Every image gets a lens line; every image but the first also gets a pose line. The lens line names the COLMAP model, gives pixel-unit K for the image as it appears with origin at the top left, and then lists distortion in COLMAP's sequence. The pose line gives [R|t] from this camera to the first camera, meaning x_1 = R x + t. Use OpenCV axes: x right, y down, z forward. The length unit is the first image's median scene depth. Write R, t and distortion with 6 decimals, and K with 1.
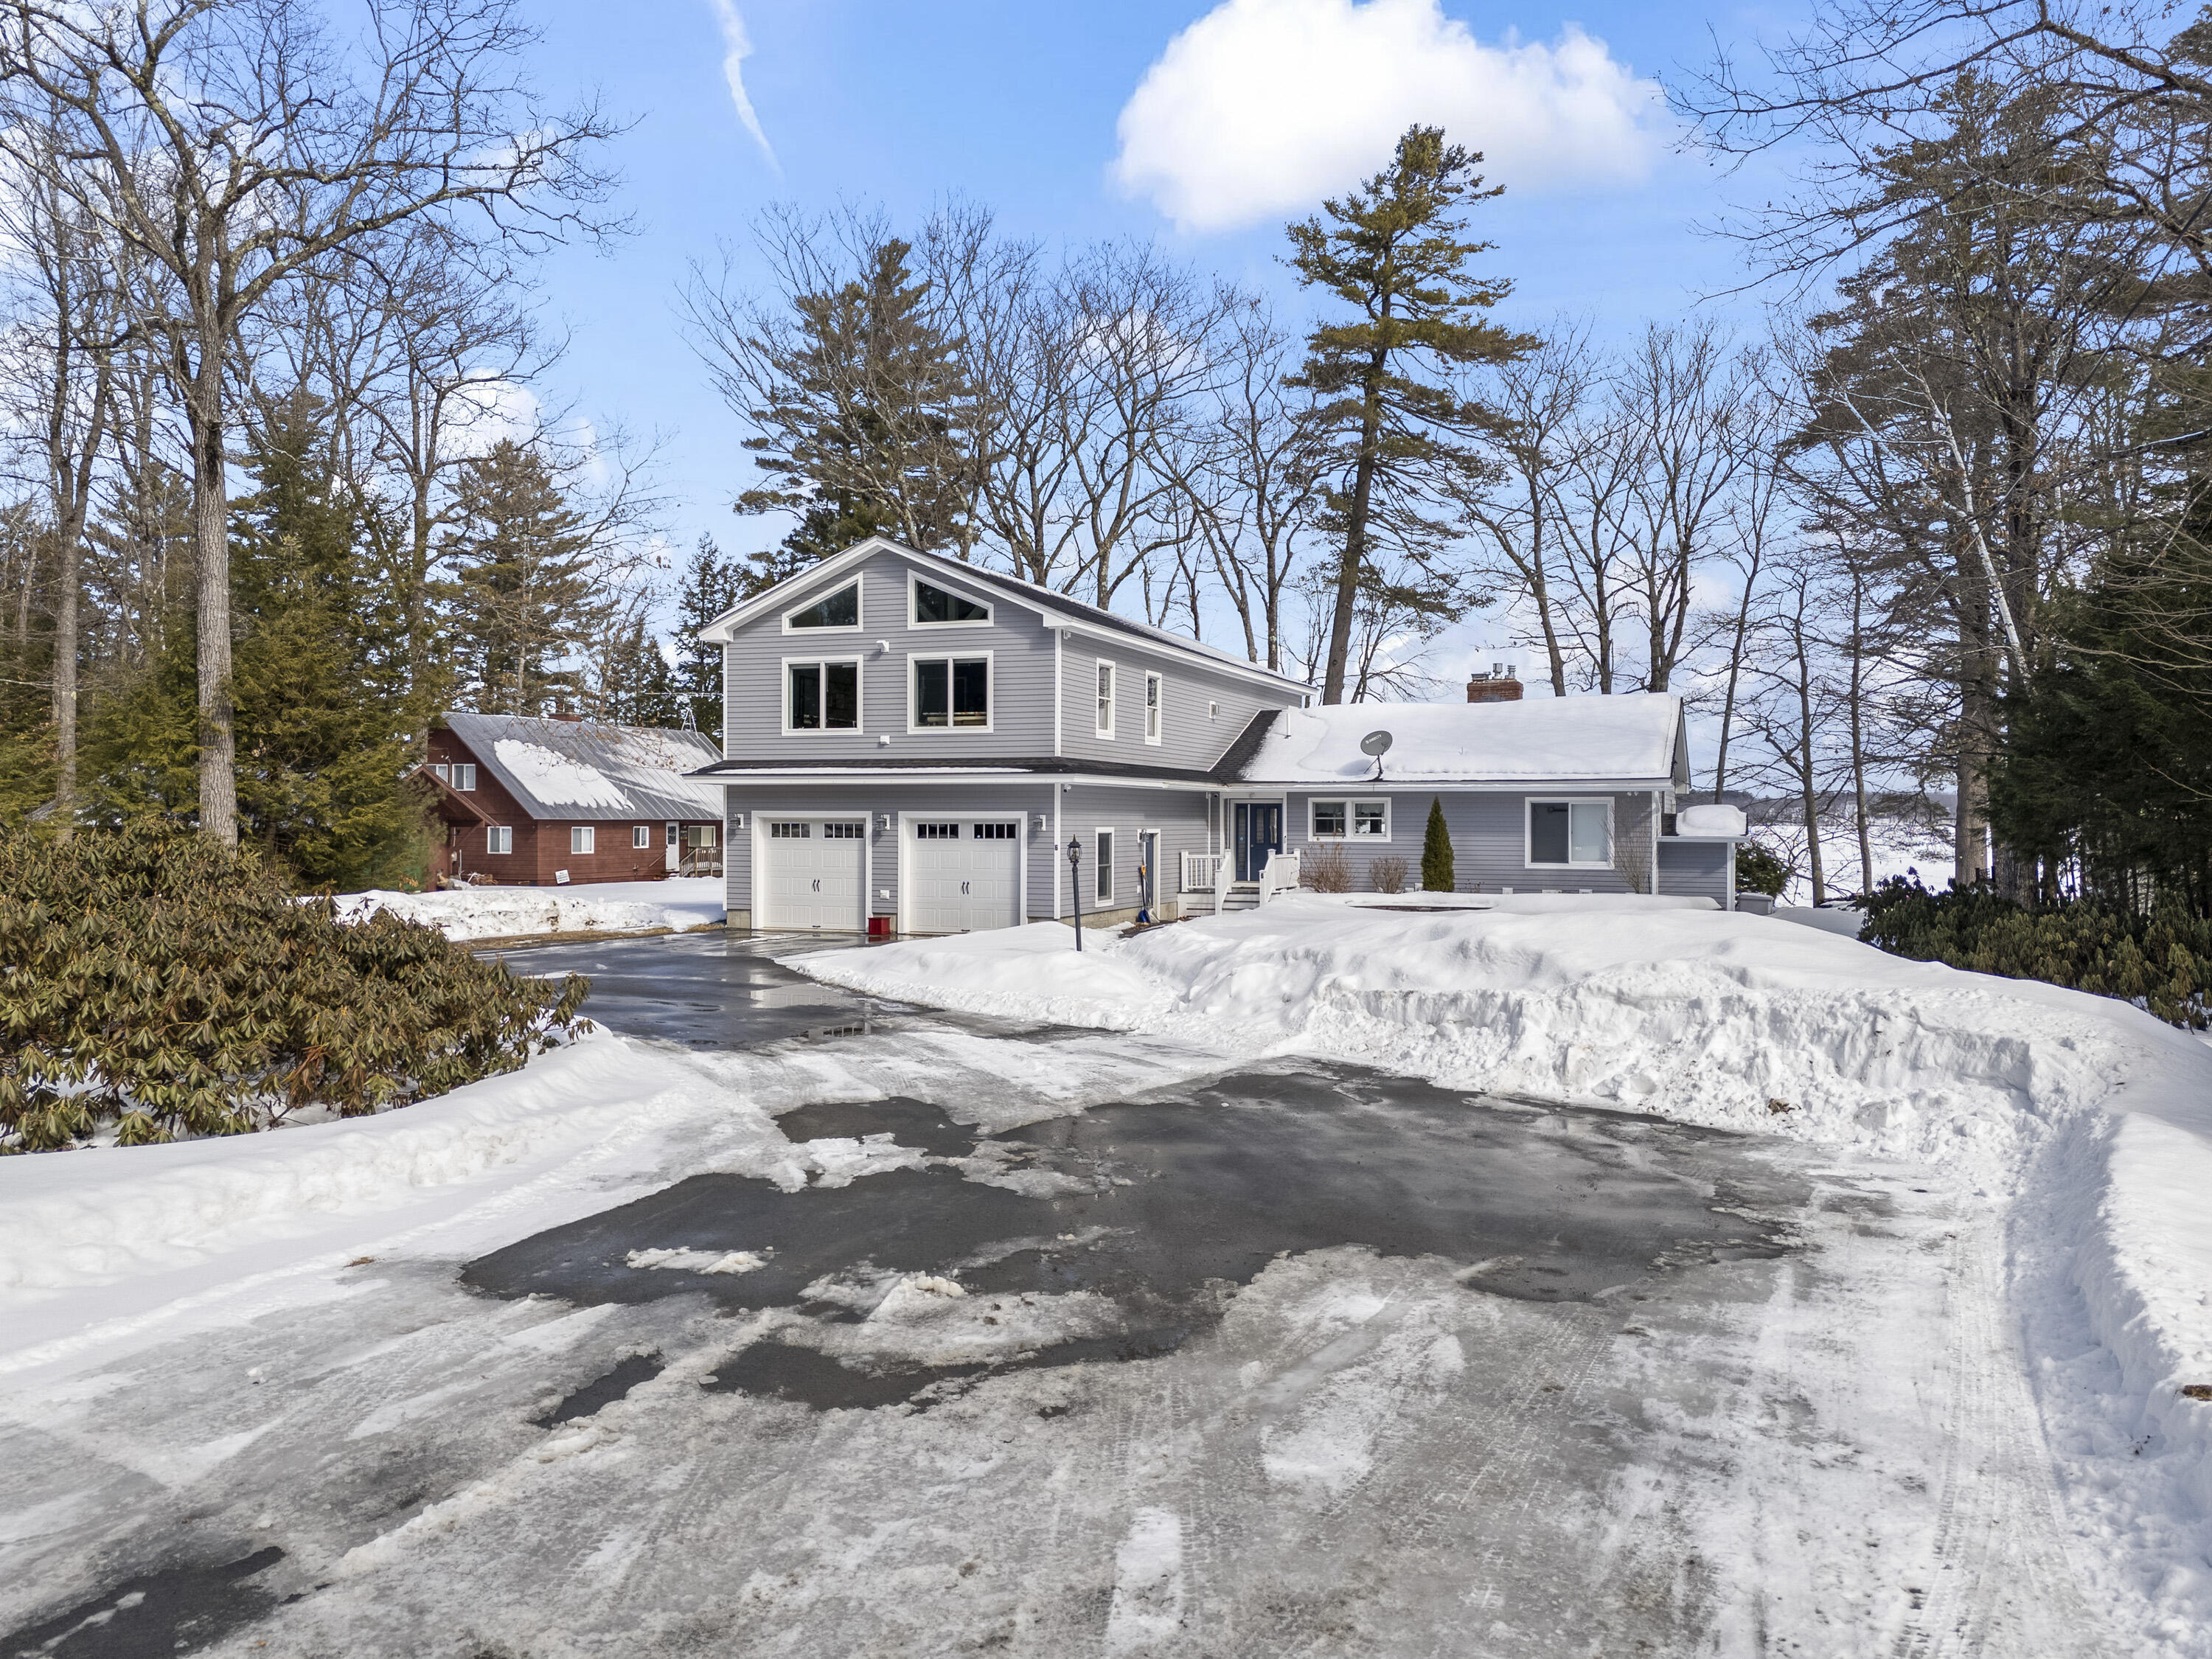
lens RADIAL K [[1628.2, 0, 1094.5], [0, 1628.2, 829.4], [0, 0, 1]] dist [0.068635, -0.039329]
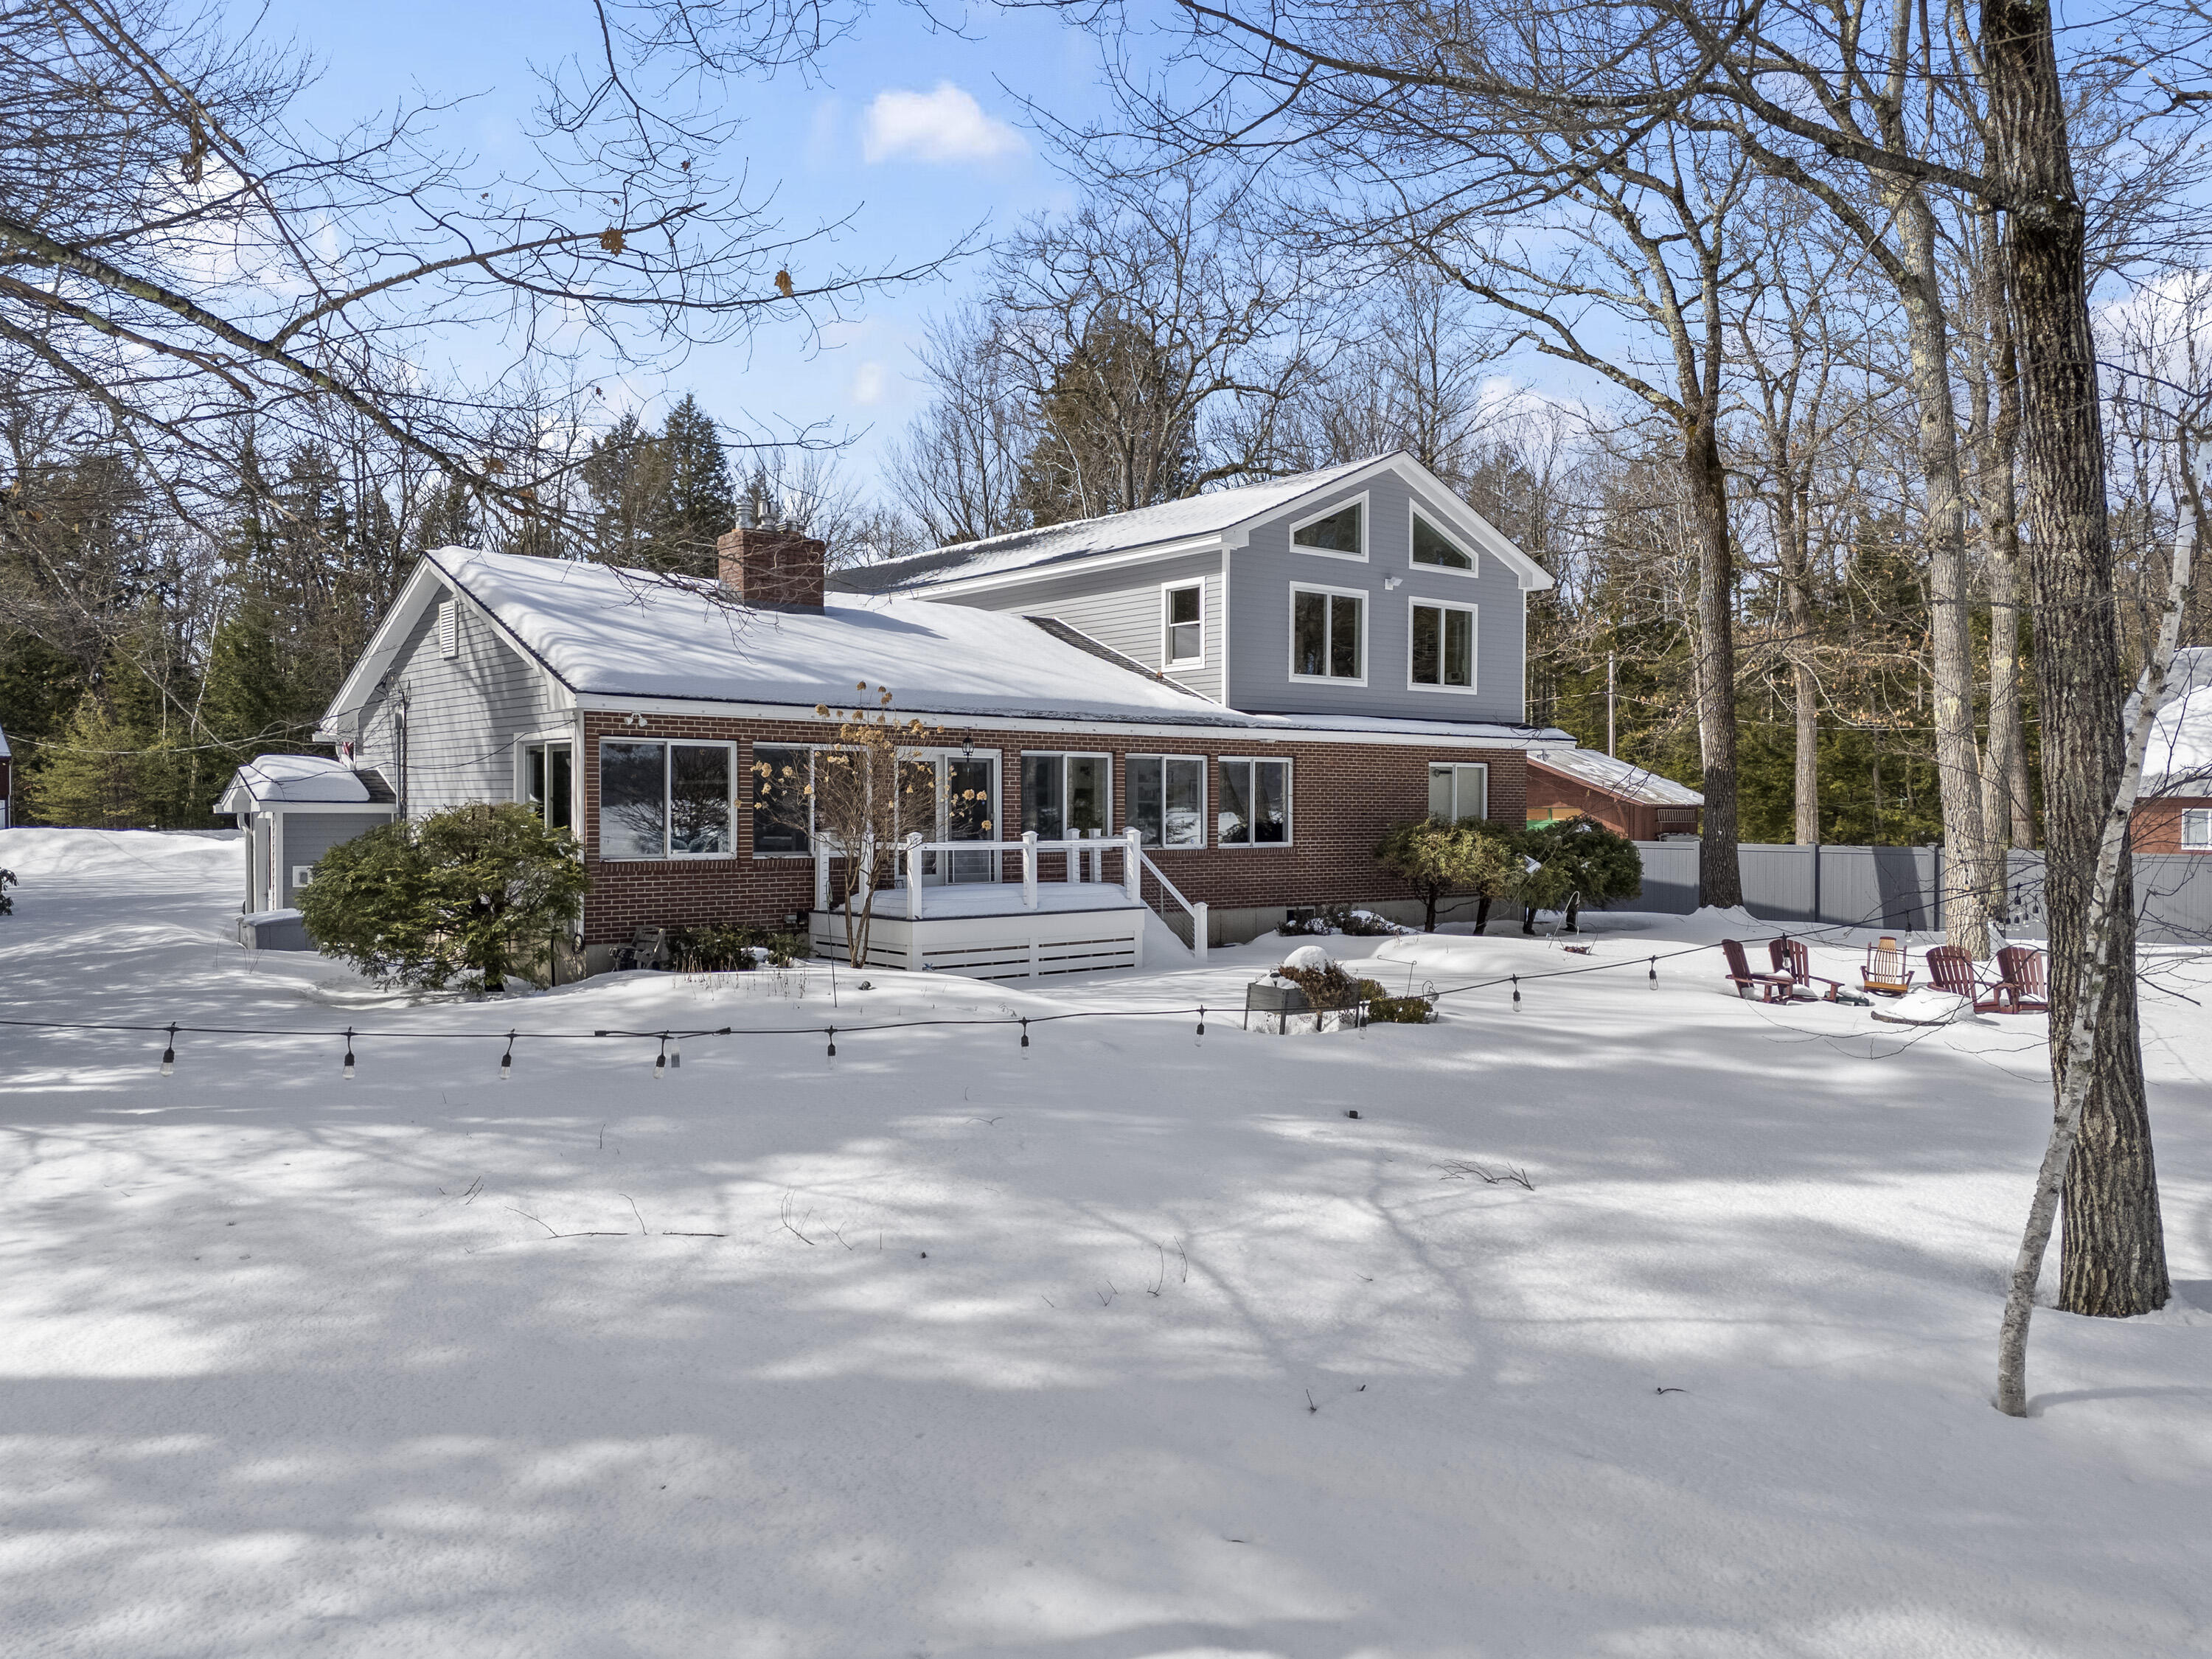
lens RADIAL K [[1628.2, 0, 1105.6], [0, 1628.2, 836.9], [0, 0, 1]] dist [0.068635, -0.039329]
pose [[0.475344, -0.021096, 0.879547, -0.510467], [0.004424, 0.999757, 0.021589, -0.000181], [-0.879789, -0.006371, 0.475322, 0.390756]]
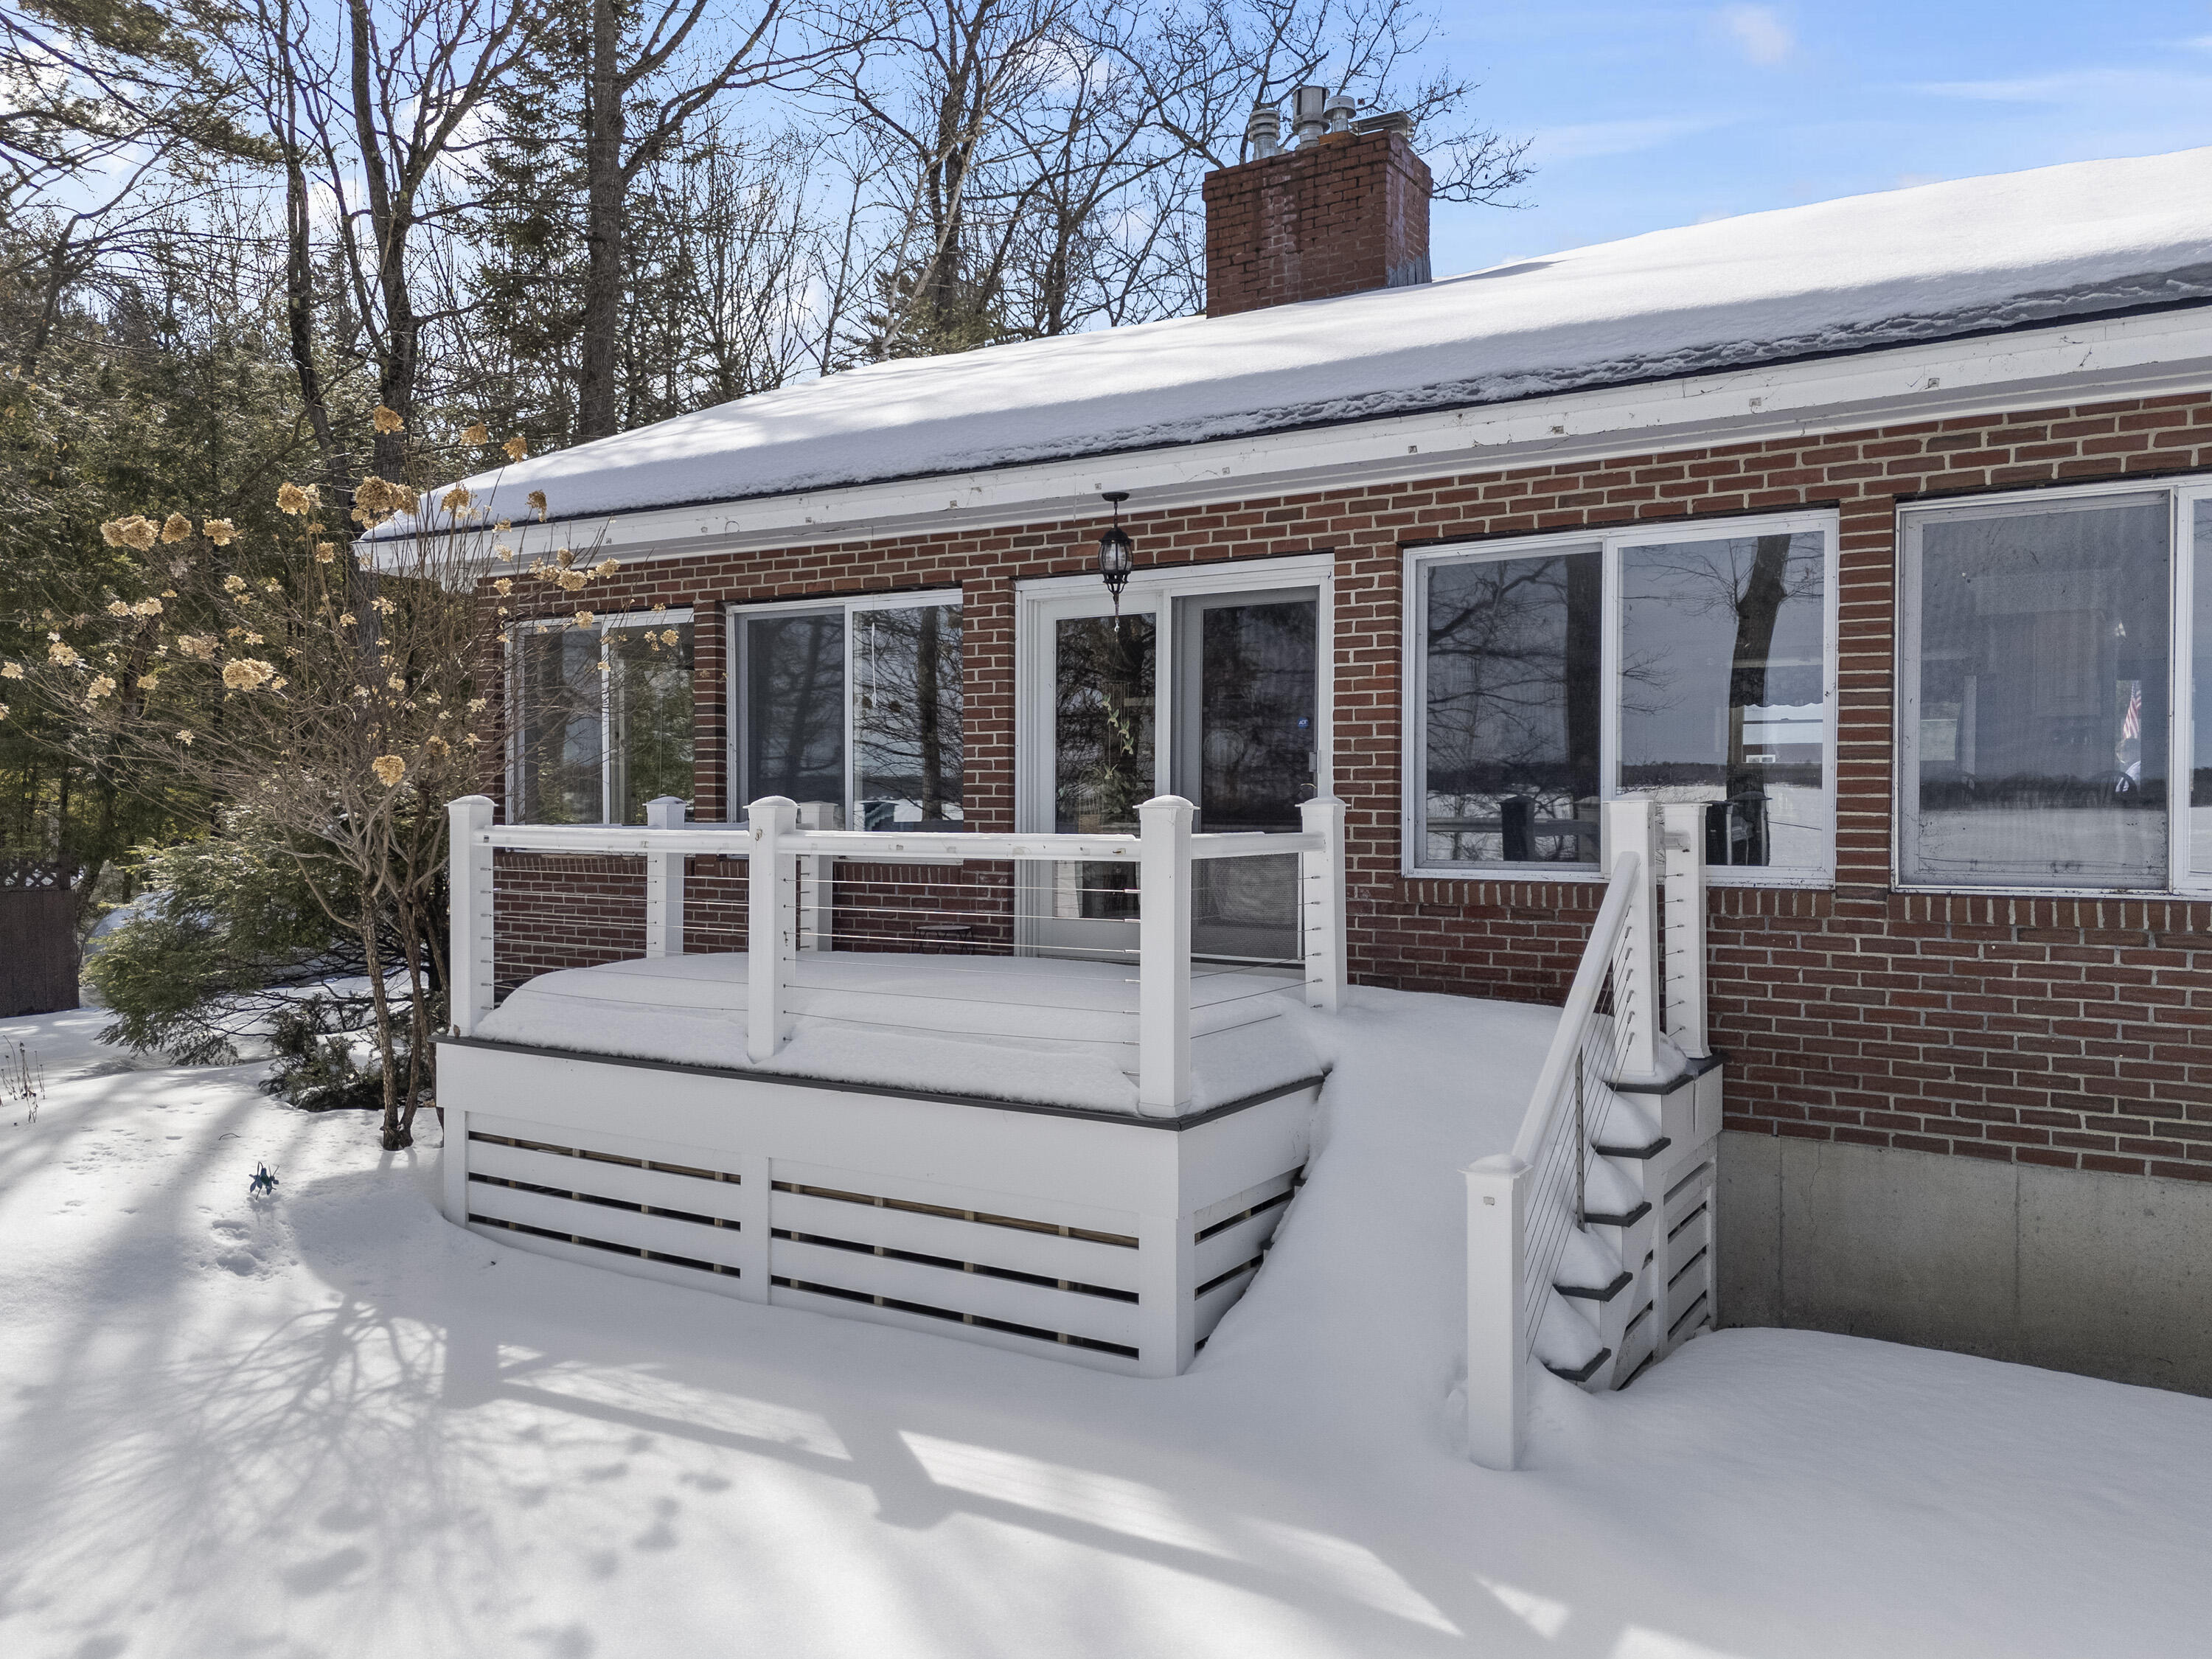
lens RADIAL K [[1628.2, 0, 1110.8], [0, 1628.2, 817.6], [0, 0, 1]] dist [0.068635, -0.039329]
pose [[0.981972, -0.000275, -0.189024, -0.188391], [0.001334, 0.999984, 0.005474, 0.006492], [0.189019, -0.005628, 0.981957, 0.467037]]
